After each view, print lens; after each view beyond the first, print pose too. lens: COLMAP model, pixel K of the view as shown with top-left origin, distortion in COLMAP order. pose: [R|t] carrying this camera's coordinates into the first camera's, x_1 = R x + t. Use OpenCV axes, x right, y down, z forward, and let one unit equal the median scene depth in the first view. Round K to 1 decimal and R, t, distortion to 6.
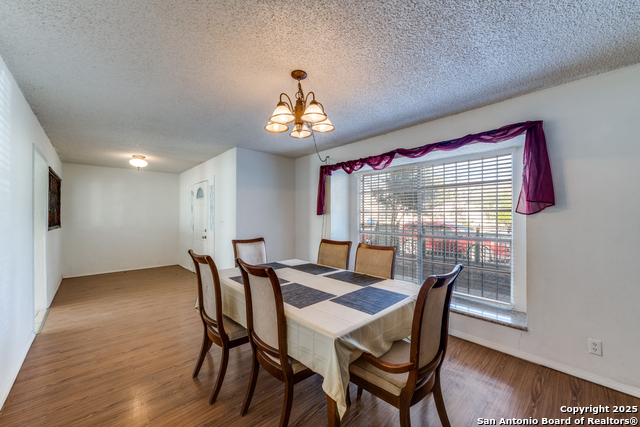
lens RADIAL K [[249.2, 0, 319.6], [0, 249.2, 213.2], [0, 0, 1]] dist [-0.008716, 0.000156]
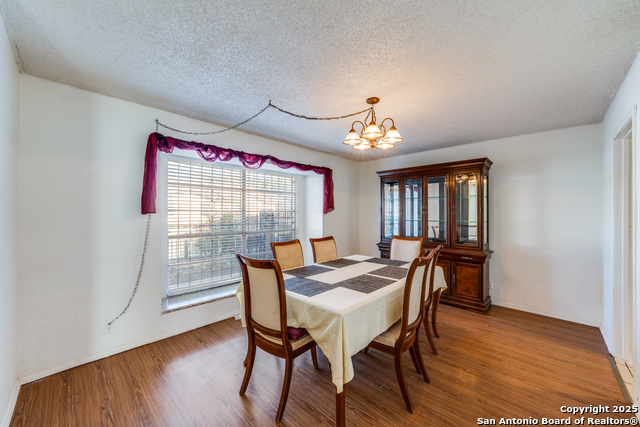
lens RADIAL K [[249.2, 0, 319.5], [0, 249.2, 216.1], [0, 0, 1]] dist [-0.008716, 0.000156]
pose [[-0.065033, 0.003242, 0.997878, -0.843498], [-0.008428, 0.999957, -0.003798, 0.023878], [-0.997848, -0.008657, -0.065003, 0.838790]]
